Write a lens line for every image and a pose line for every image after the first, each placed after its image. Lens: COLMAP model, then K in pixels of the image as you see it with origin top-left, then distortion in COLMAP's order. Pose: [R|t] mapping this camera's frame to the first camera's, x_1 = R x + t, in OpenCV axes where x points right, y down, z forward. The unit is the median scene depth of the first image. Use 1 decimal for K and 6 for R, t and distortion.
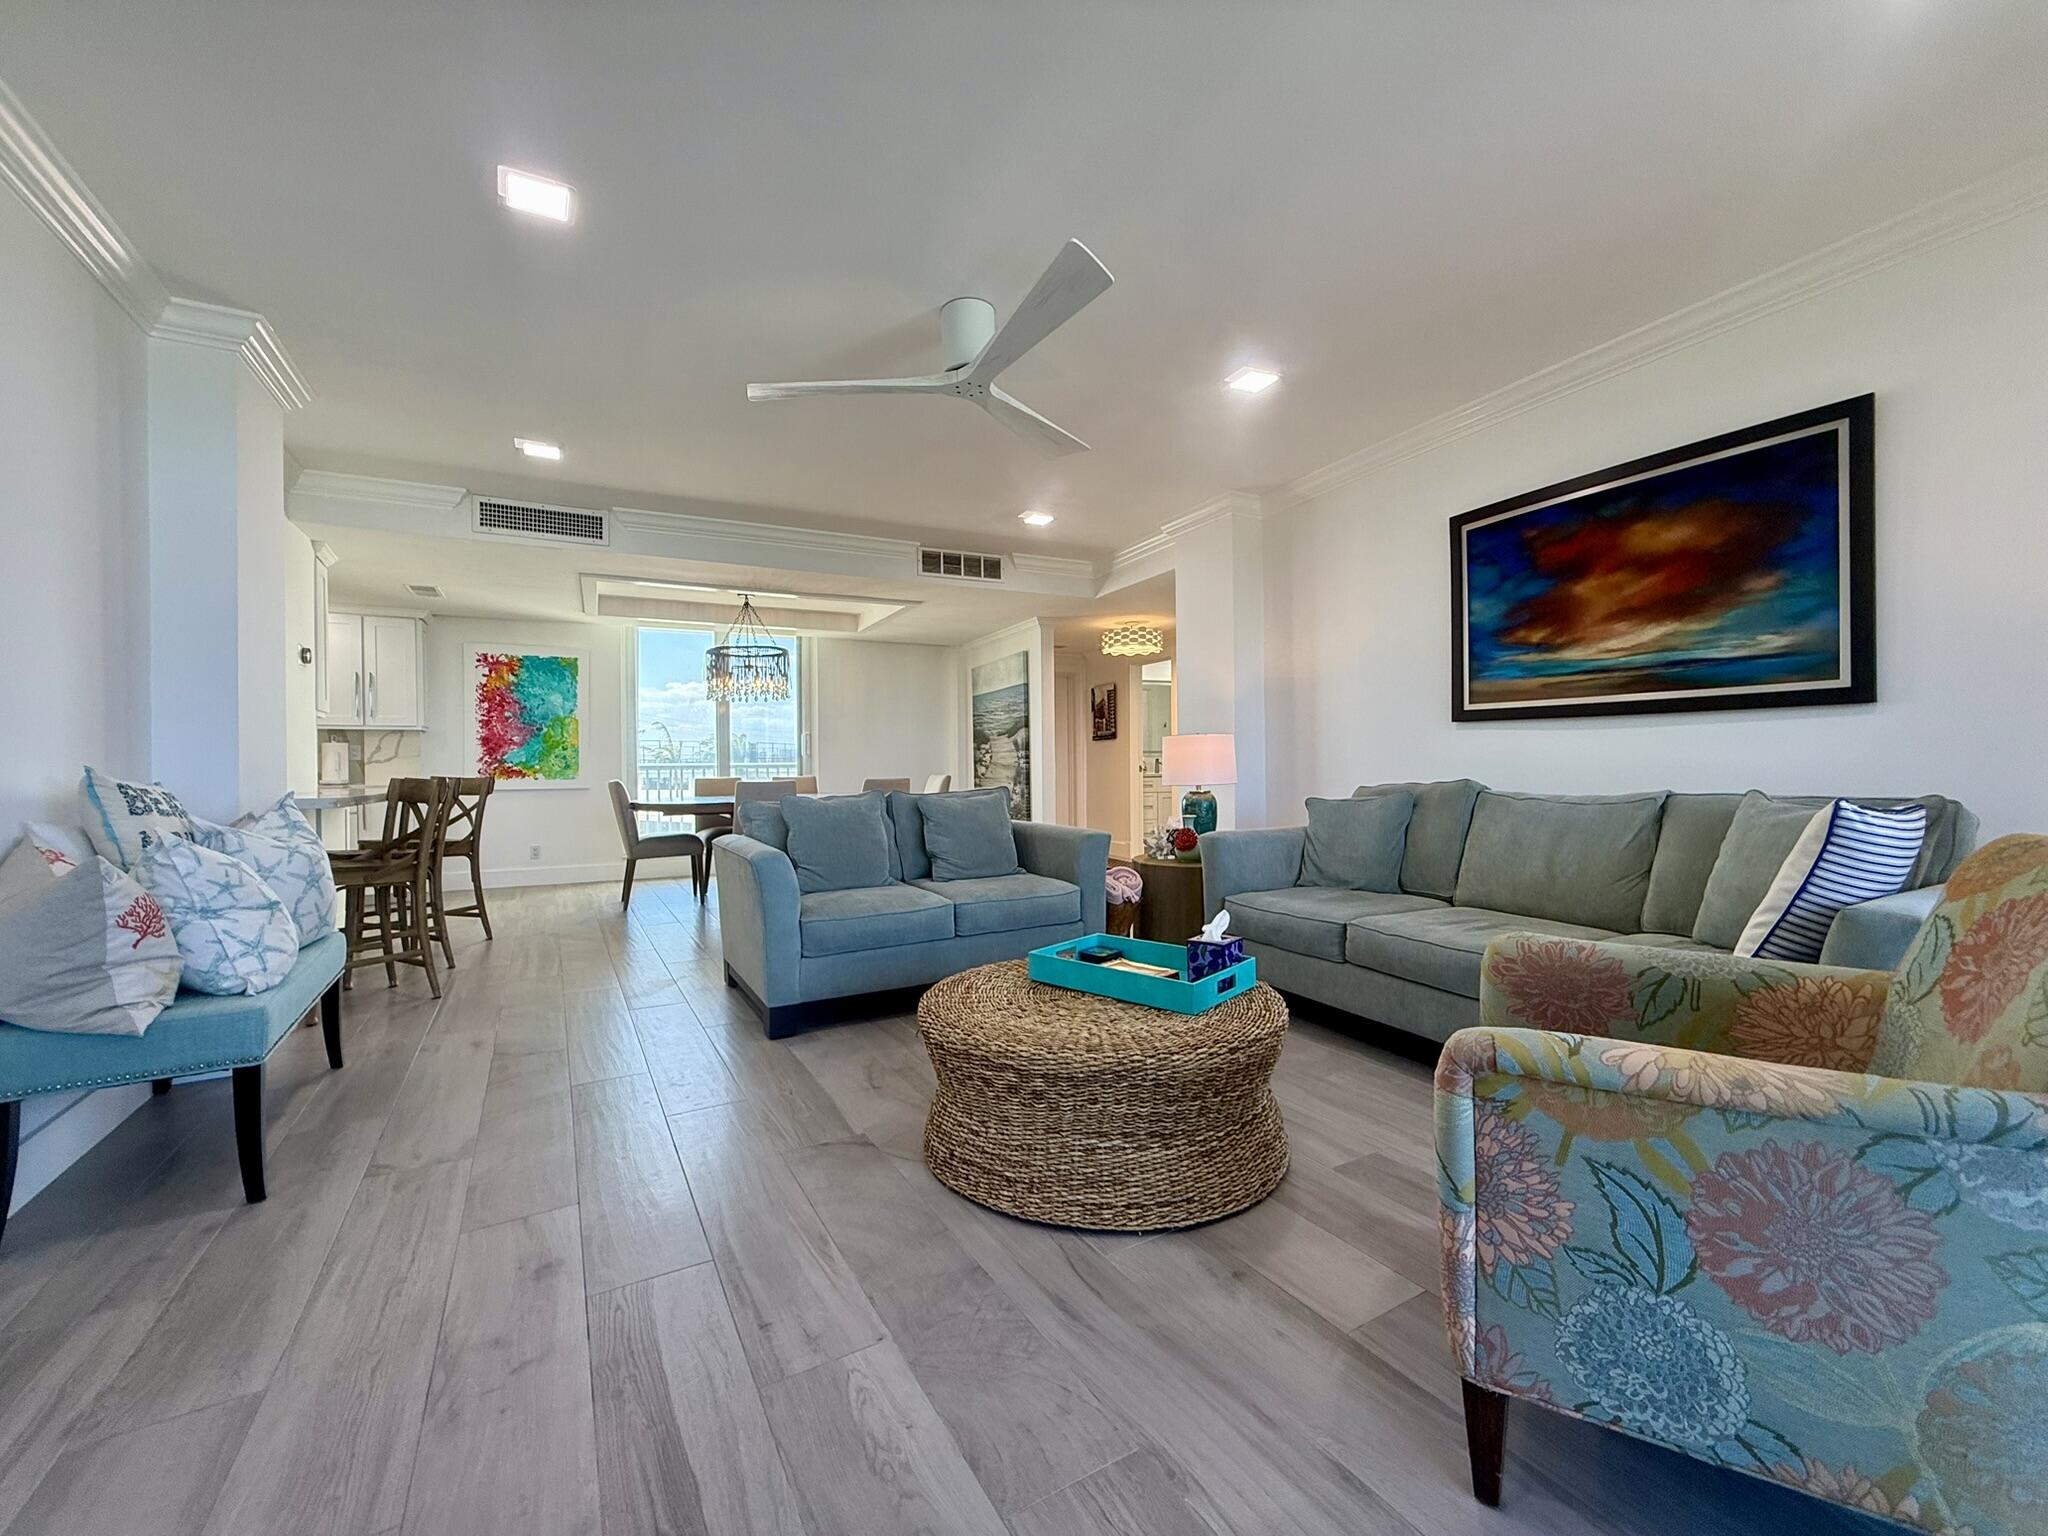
lens RADIAL K [[814.6, 0, 1020.2], [0, 814.6, 769.7], [0, 0, 1]] dist [0.000924, 0.000055]
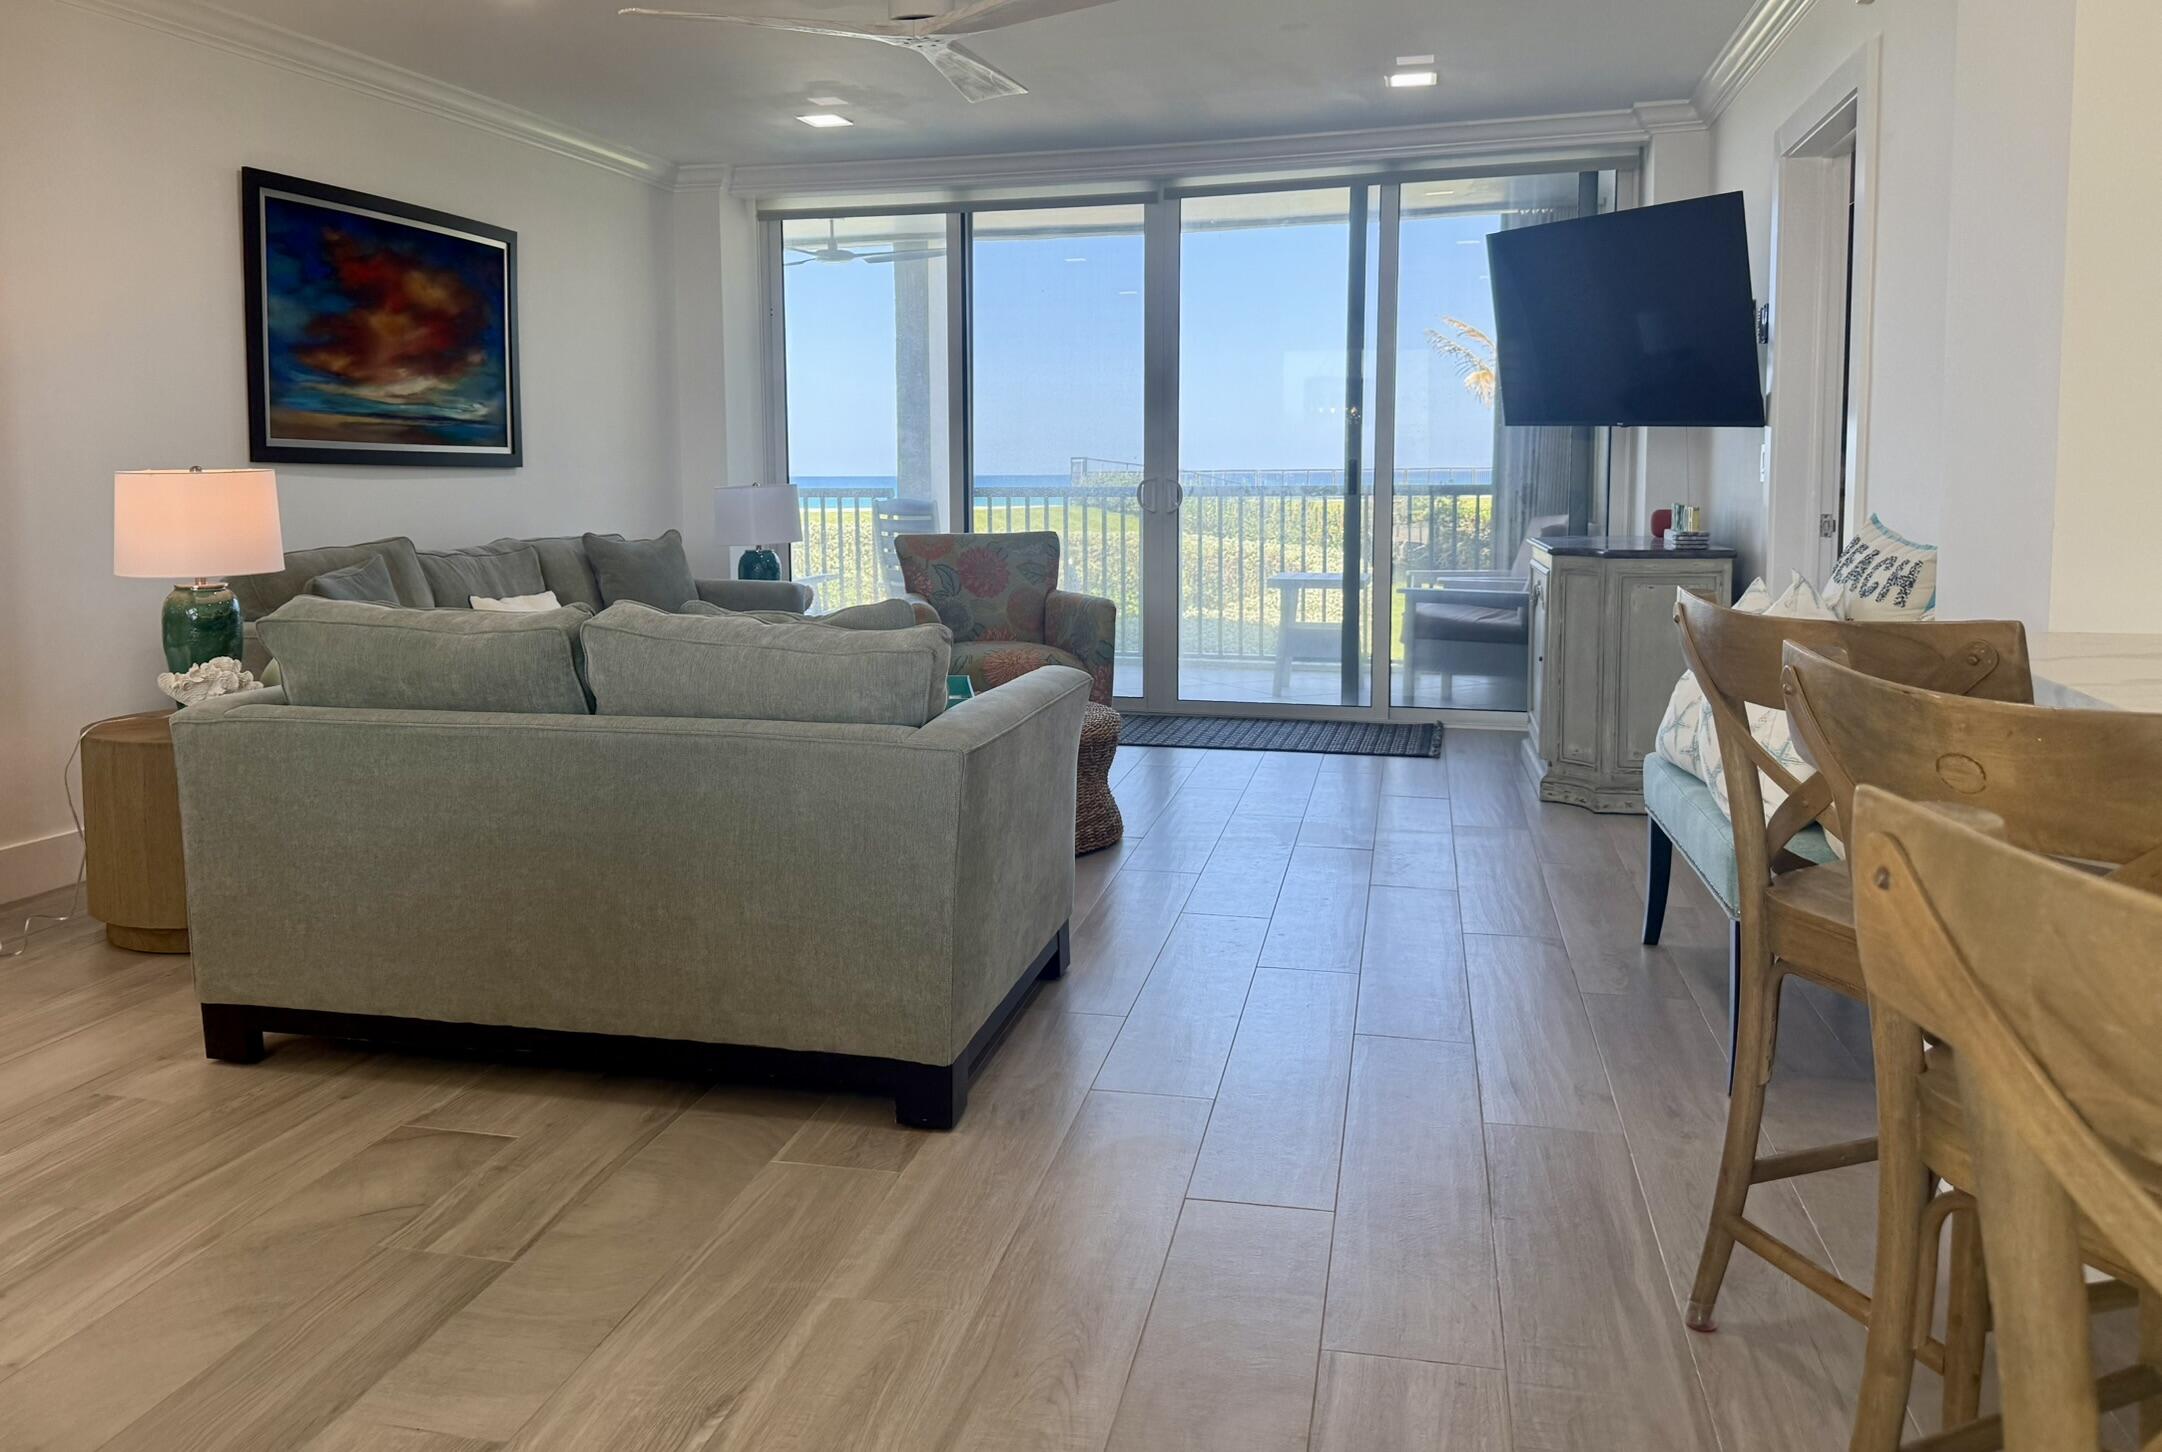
lens RADIAL K [[1498.3, 0, 1079.8], [0, 1498.3, 724.6], [0, 0, 1]] dist [-0.050630, -0.002663]
pose [[-0.739333, -0.087829, 0.667587, -1.022755], [0.024116, 0.987367, 0.156607, -0.019225], [-0.672908, 0.131884, -0.727875, 1.742236]]
